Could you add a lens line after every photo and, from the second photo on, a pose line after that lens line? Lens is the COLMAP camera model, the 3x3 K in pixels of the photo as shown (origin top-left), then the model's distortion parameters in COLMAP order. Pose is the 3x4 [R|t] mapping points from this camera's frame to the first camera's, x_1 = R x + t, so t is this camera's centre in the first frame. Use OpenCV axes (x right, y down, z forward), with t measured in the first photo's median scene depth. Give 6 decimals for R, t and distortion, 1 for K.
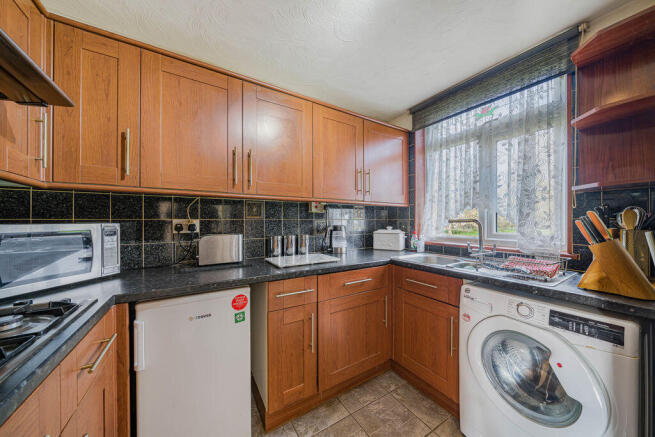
lens RADIAL K [[224.6, 0, 330.8], [0, 224.6, 221.0], [0, 0, 1]] dist [-0.002293, -0.000319]
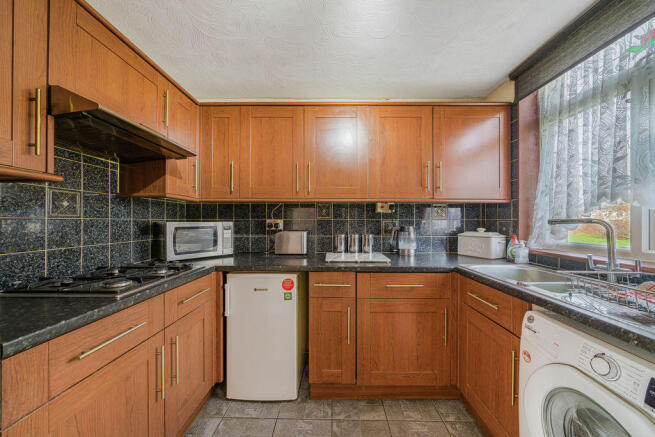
lens RADIAL K [[224.6, 0, 330.8], [0, 224.6, 221.0], [0, 0, 1]] dist [-0.002293, -0.000319]
pose [[0.838831, 0.002287, -0.544387, 0.364165], [-0.002912, 0.999996, -0.000285, 0.000985], [0.544384, 0.001825, 0.838834, 0.046981]]
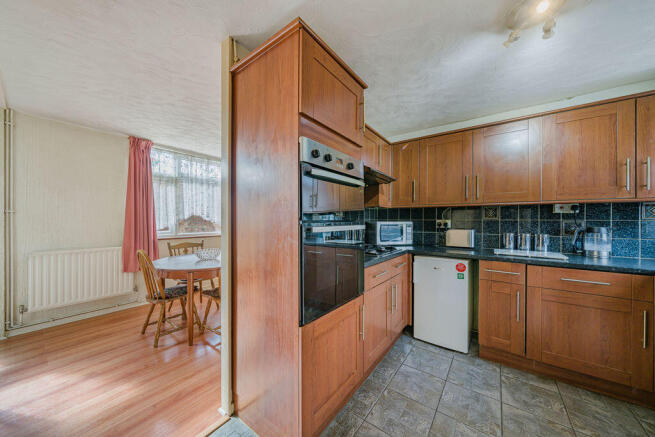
lens RADIAL K [[224.6, 0, 330.8], [0, 224.6, 221.0], [0, 0, 1]] dist [-0.002293, -0.000319]
pose [[0.367144, 0.005733, -0.930147, 0.625102], [-0.006210, 0.999974, 0.003712, 0.000142], [0.930144, 0.004413, 0.367170, -0.429583]]
